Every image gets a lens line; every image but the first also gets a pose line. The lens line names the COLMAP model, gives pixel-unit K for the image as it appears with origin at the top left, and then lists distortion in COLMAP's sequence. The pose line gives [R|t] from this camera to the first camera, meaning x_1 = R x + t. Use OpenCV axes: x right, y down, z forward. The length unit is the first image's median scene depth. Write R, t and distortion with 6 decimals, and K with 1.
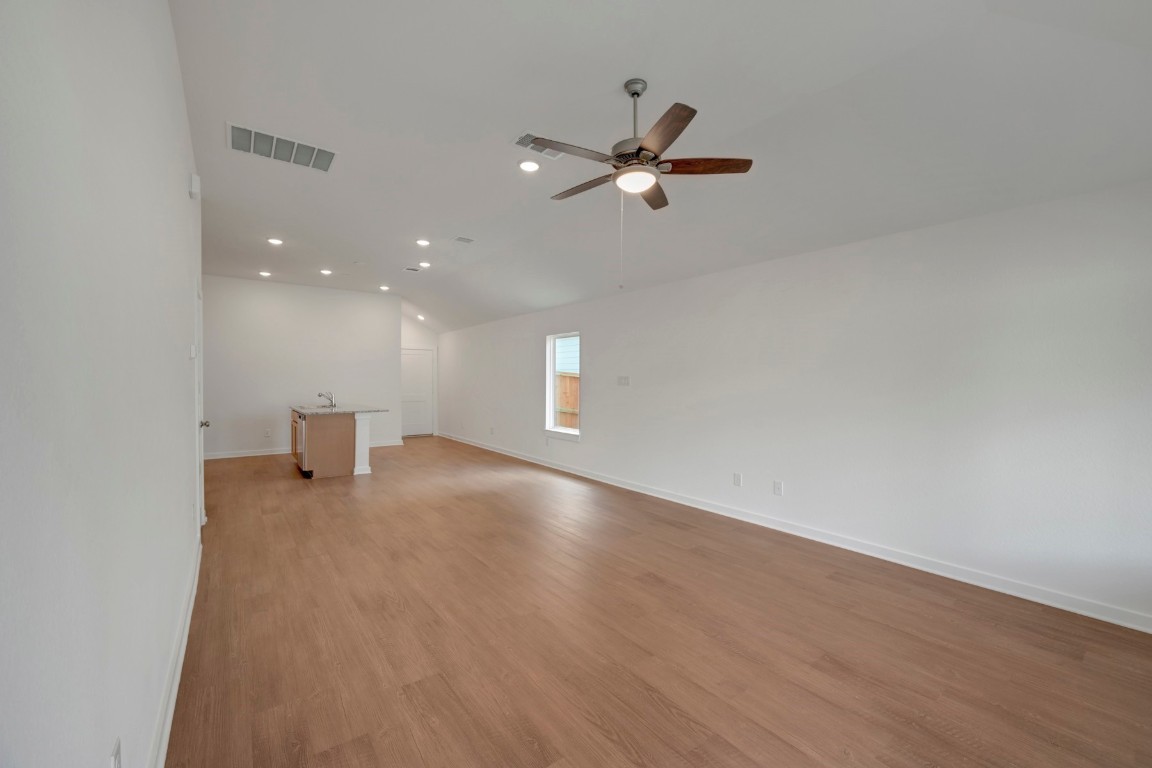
lens RADIAL K [[463.2, 0, 576.0], [0, 463.2, 384.0], [0, 0, 1]] dist [-0.000150, 0.000023]
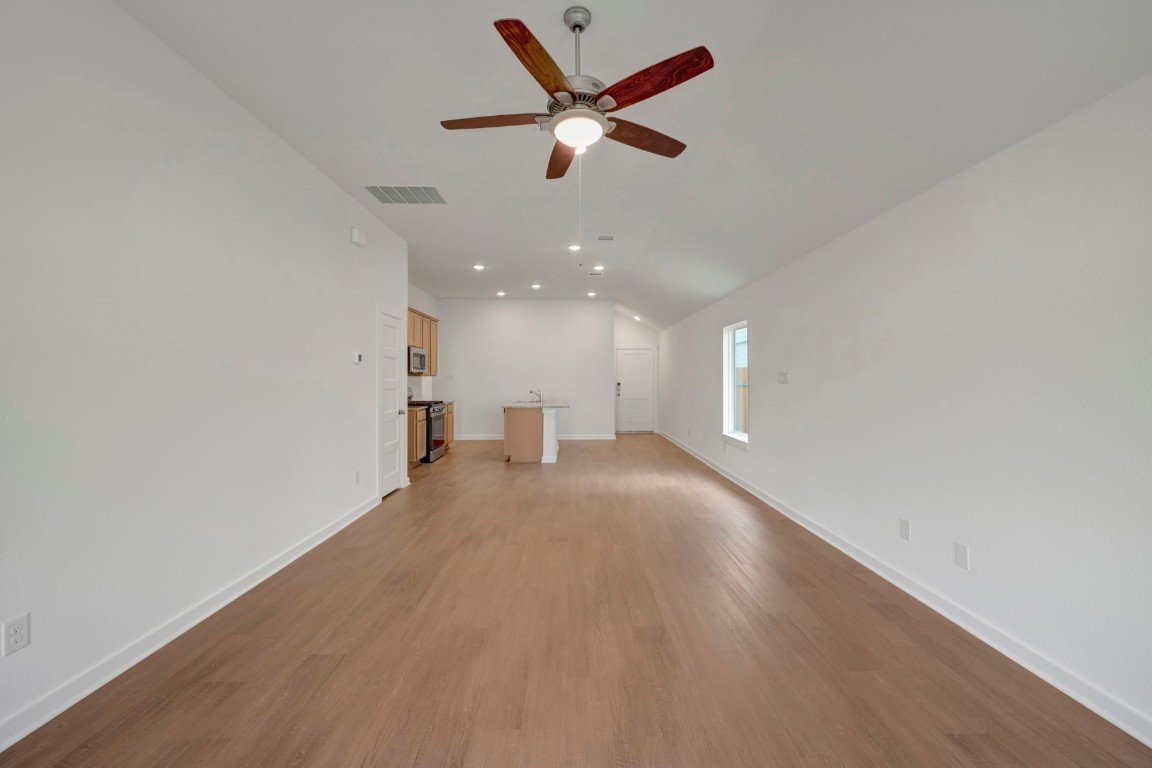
lens RADIAL K [[457.0, 0, 576.1], [0, 457.0, 372.5], [0, 0, 1]] dist [-0.000969, -0.000104]
pose [[0.812563, -0.013033, -0.582728, 0.237695], [0.000448, 0.999764, -0.021736, 0.000884], [0.582874, 0.017401, 0.812376, 0.142535]]
